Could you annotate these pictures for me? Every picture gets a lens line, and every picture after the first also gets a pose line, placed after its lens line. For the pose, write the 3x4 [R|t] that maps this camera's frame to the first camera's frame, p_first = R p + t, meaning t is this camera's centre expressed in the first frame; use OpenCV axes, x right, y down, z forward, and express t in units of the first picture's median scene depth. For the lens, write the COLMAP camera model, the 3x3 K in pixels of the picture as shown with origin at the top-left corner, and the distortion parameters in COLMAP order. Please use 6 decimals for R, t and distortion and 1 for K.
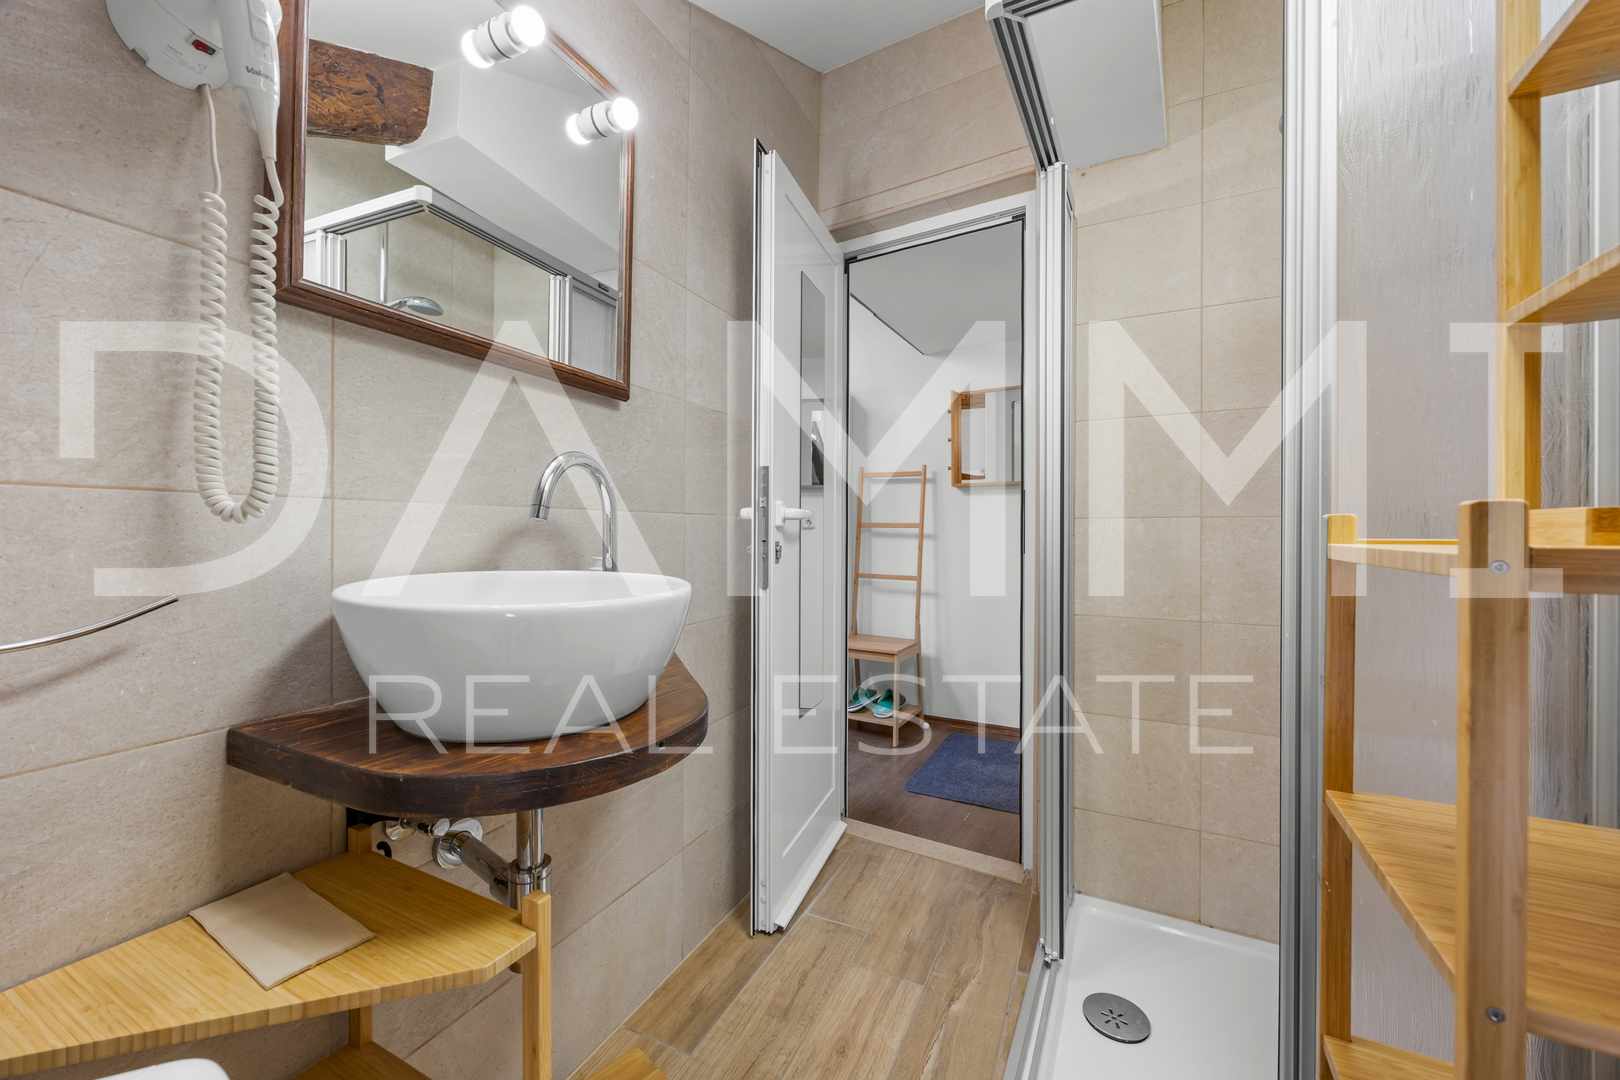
lens RADIAL K [[613.5, 0, 808.9], [0, 613.5, 532.3], [0, 0, 1]] dist [-0.002959, 0.000526]
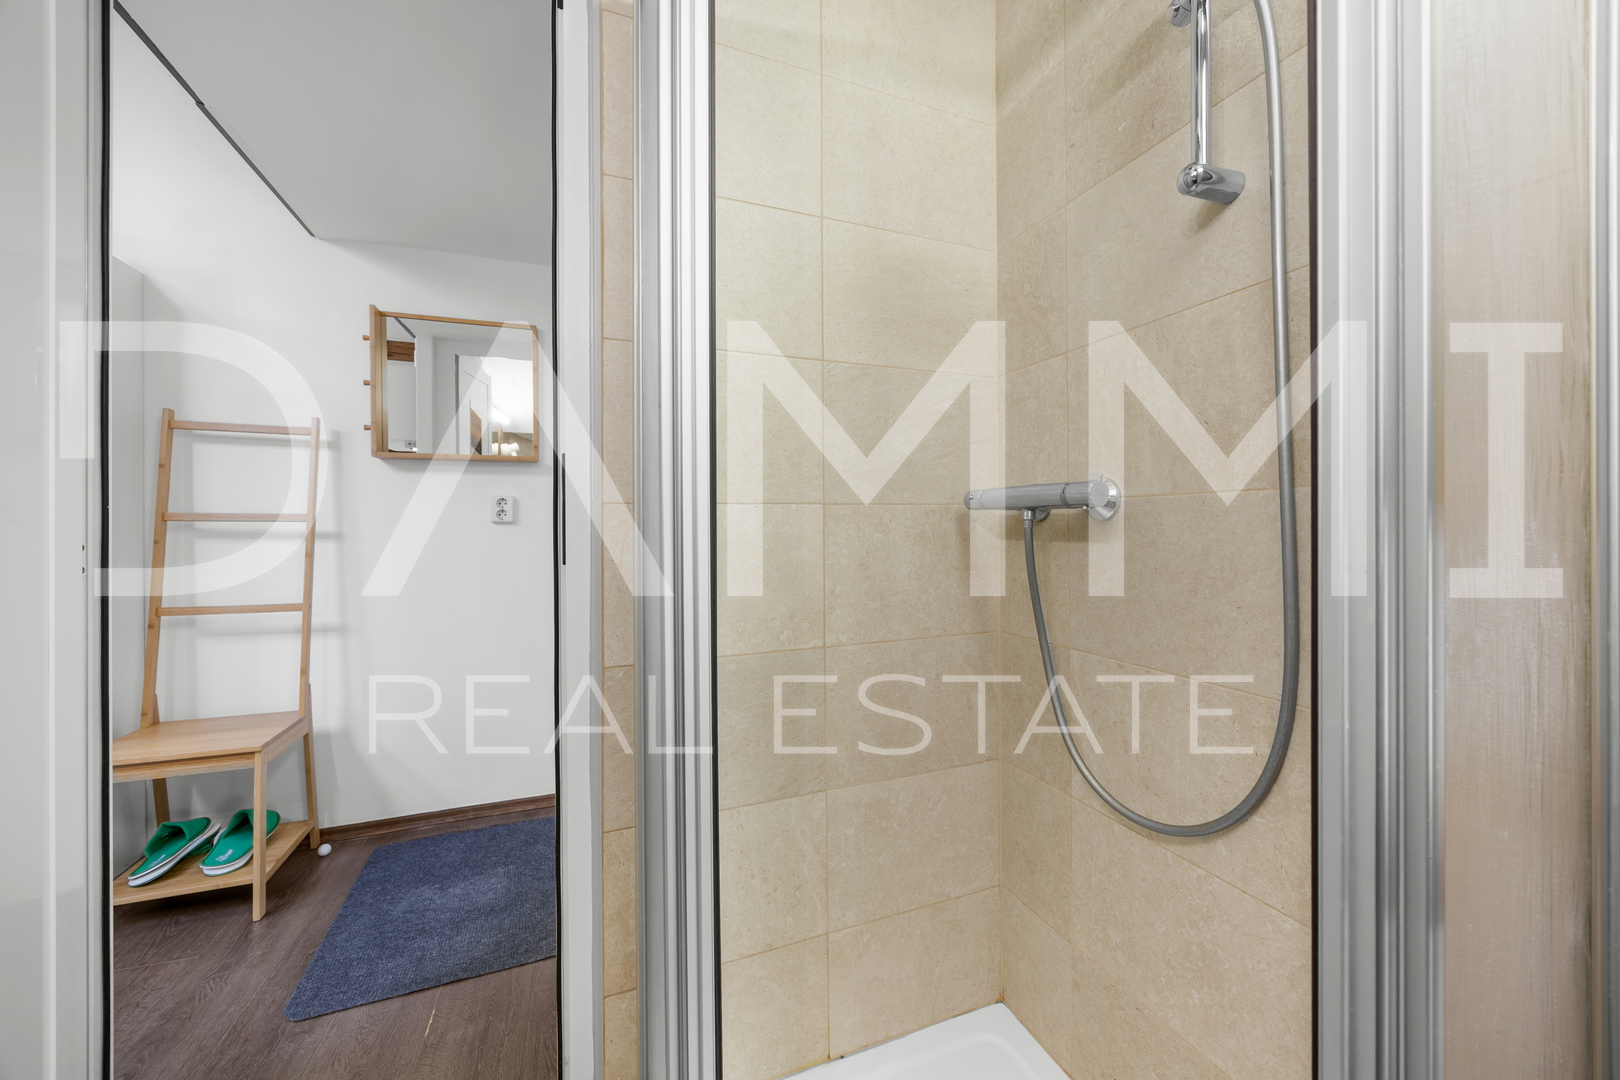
lens RADIAL K [[613.5, 0, 813.6], [0, 613.5, 525.1], [0, 0, 1]] dist [-0.002959, 0.000526]
pose [[0.630562, -0.005877, 0.776117, 0.030569], [0.008673, 0.999962, 0.000527, 0.000055], [-0.776091, 0.006399, 0.630589, 0.260507]]
